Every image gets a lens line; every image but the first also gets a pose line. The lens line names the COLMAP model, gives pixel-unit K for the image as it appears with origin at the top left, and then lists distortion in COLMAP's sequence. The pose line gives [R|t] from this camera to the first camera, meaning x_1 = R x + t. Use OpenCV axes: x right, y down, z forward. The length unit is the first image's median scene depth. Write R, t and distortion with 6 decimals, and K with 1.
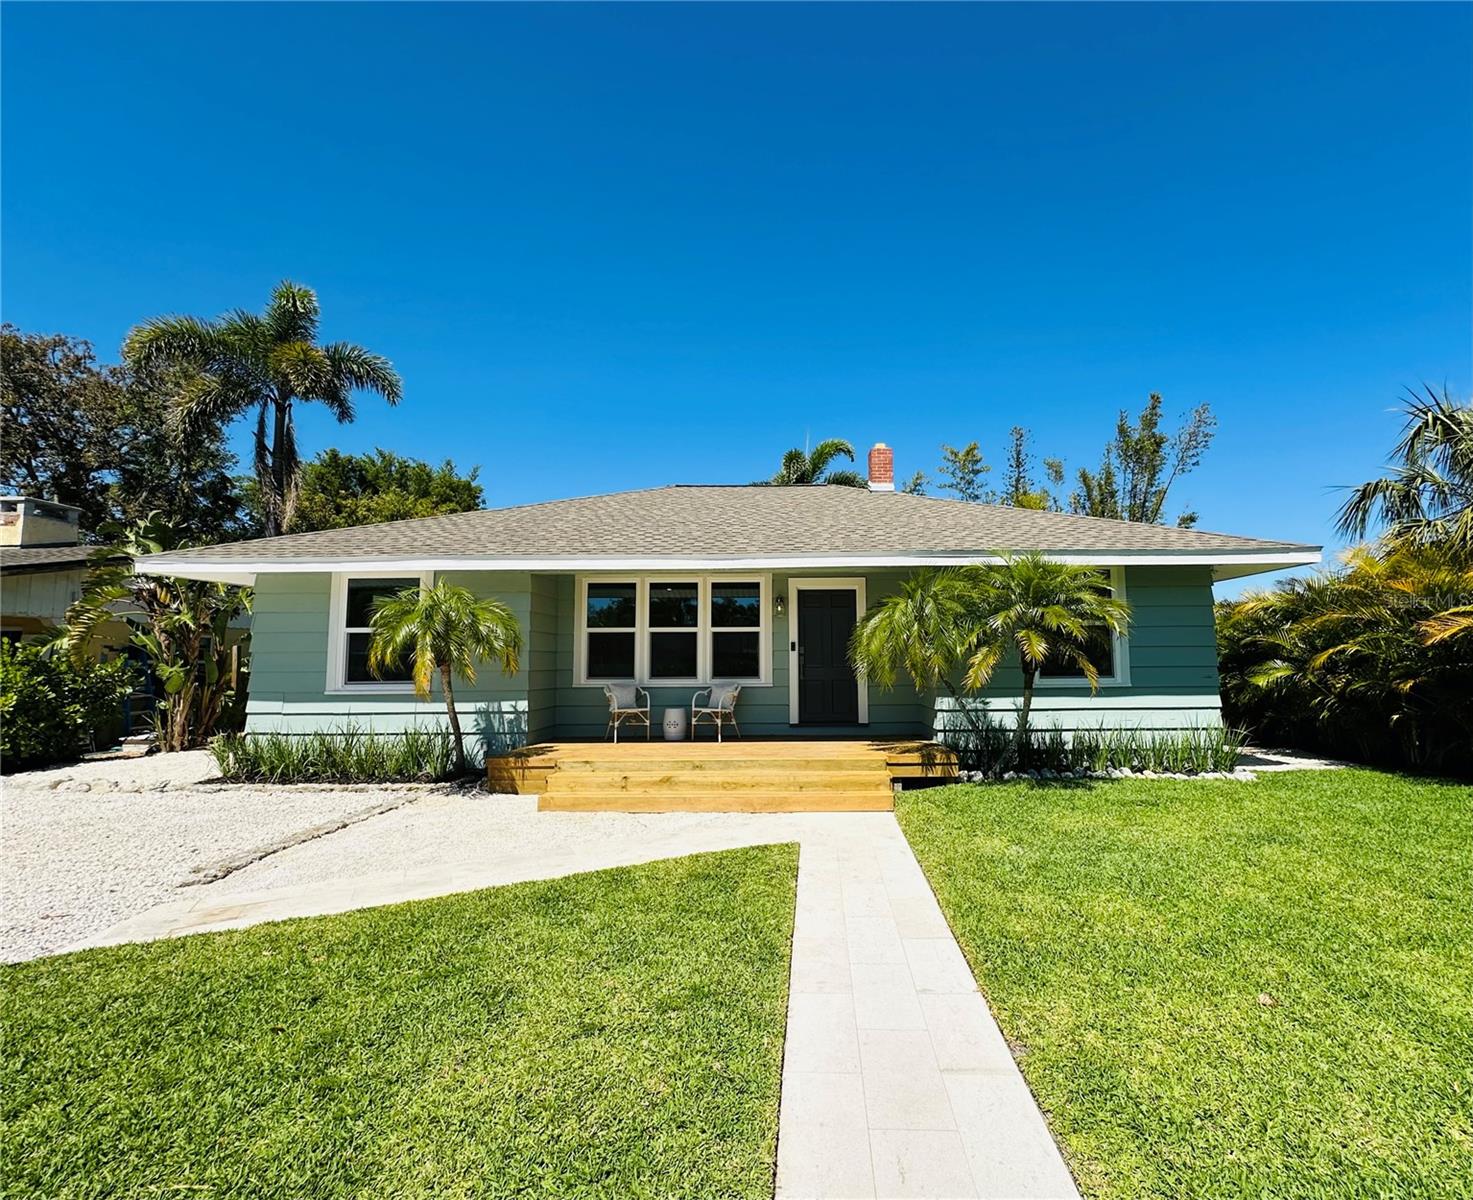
lens RADIAL K [[674.8, 0, 736.5], [0, 674.8, 600.0], [0, 0, 1]] dist [-0.000251, -0.000026]
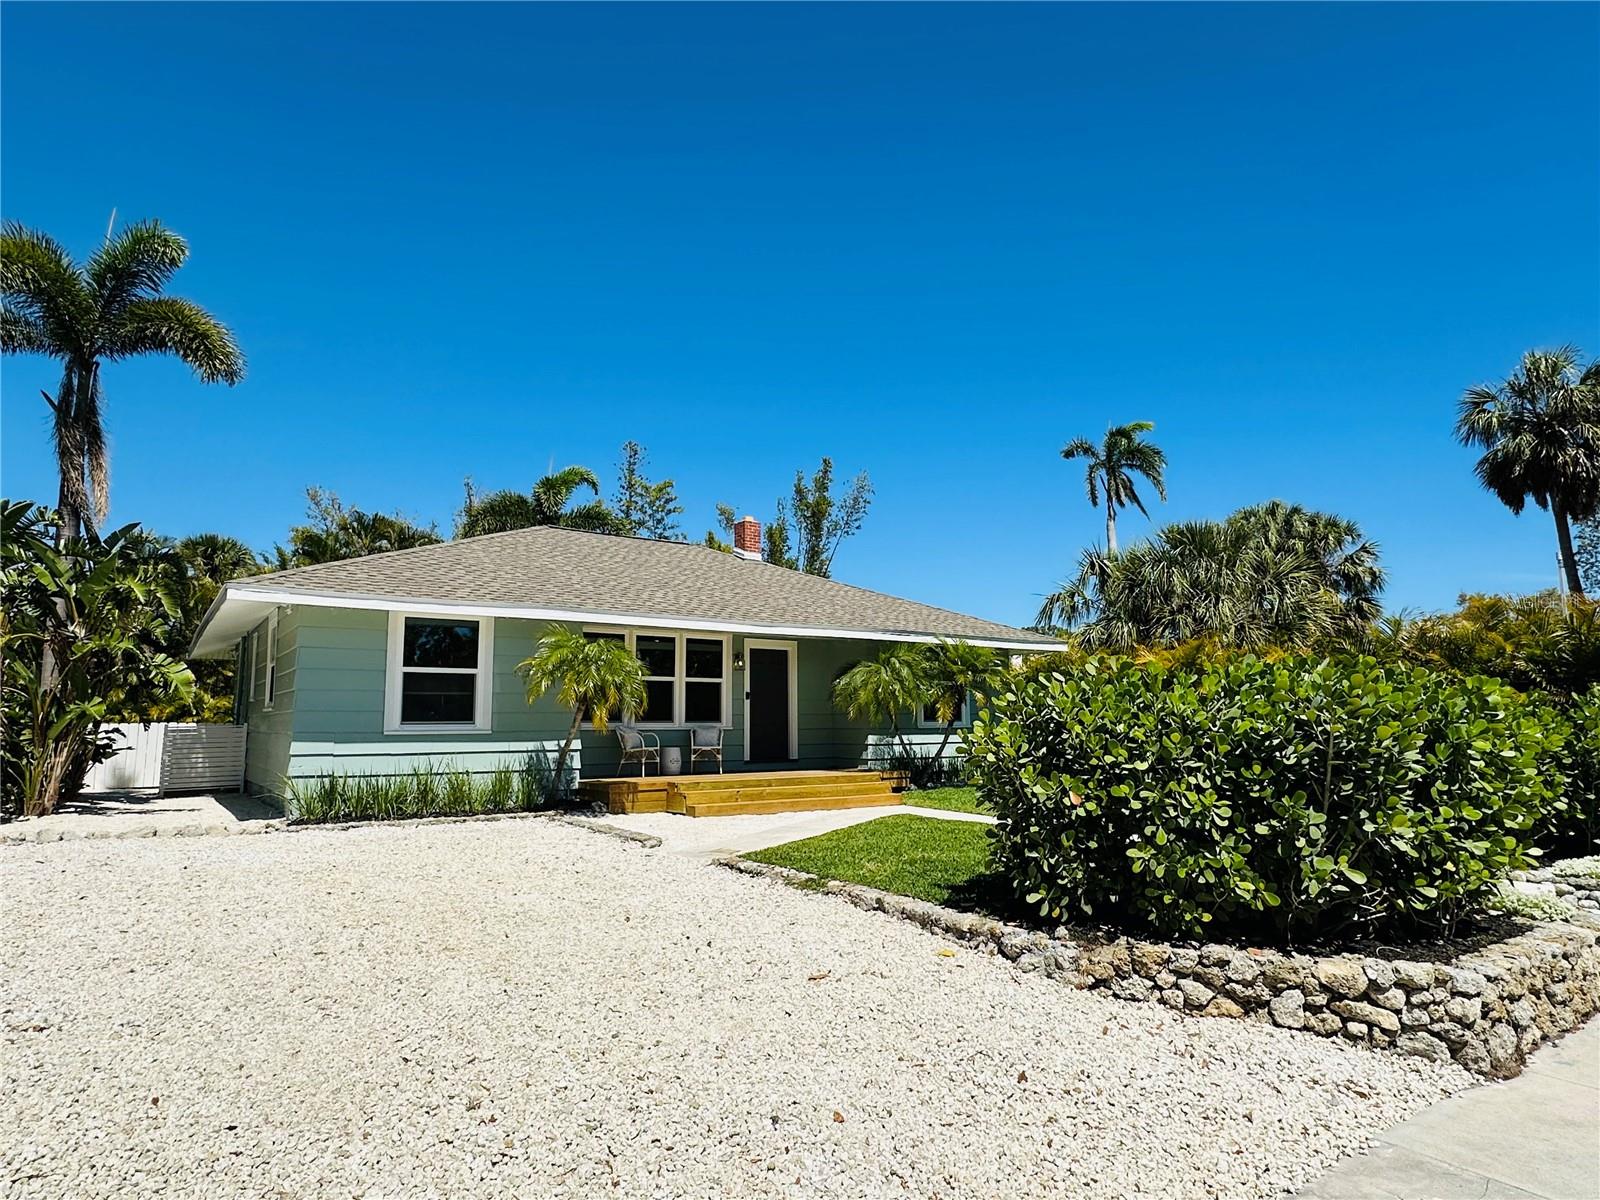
lens RADIAL K [[897.0, 0, 800.0], [0, 897.0, 600.0], [0, 0, 1]] dist [0.000055, -0.000076]
pose [[0.817235, 0.081854, 0.570461, -0.750289], [-0.052712, 0.996330, -0.067446, 0.002022], [-0.573888, 0.025049, 0.818550, -0.350842]]
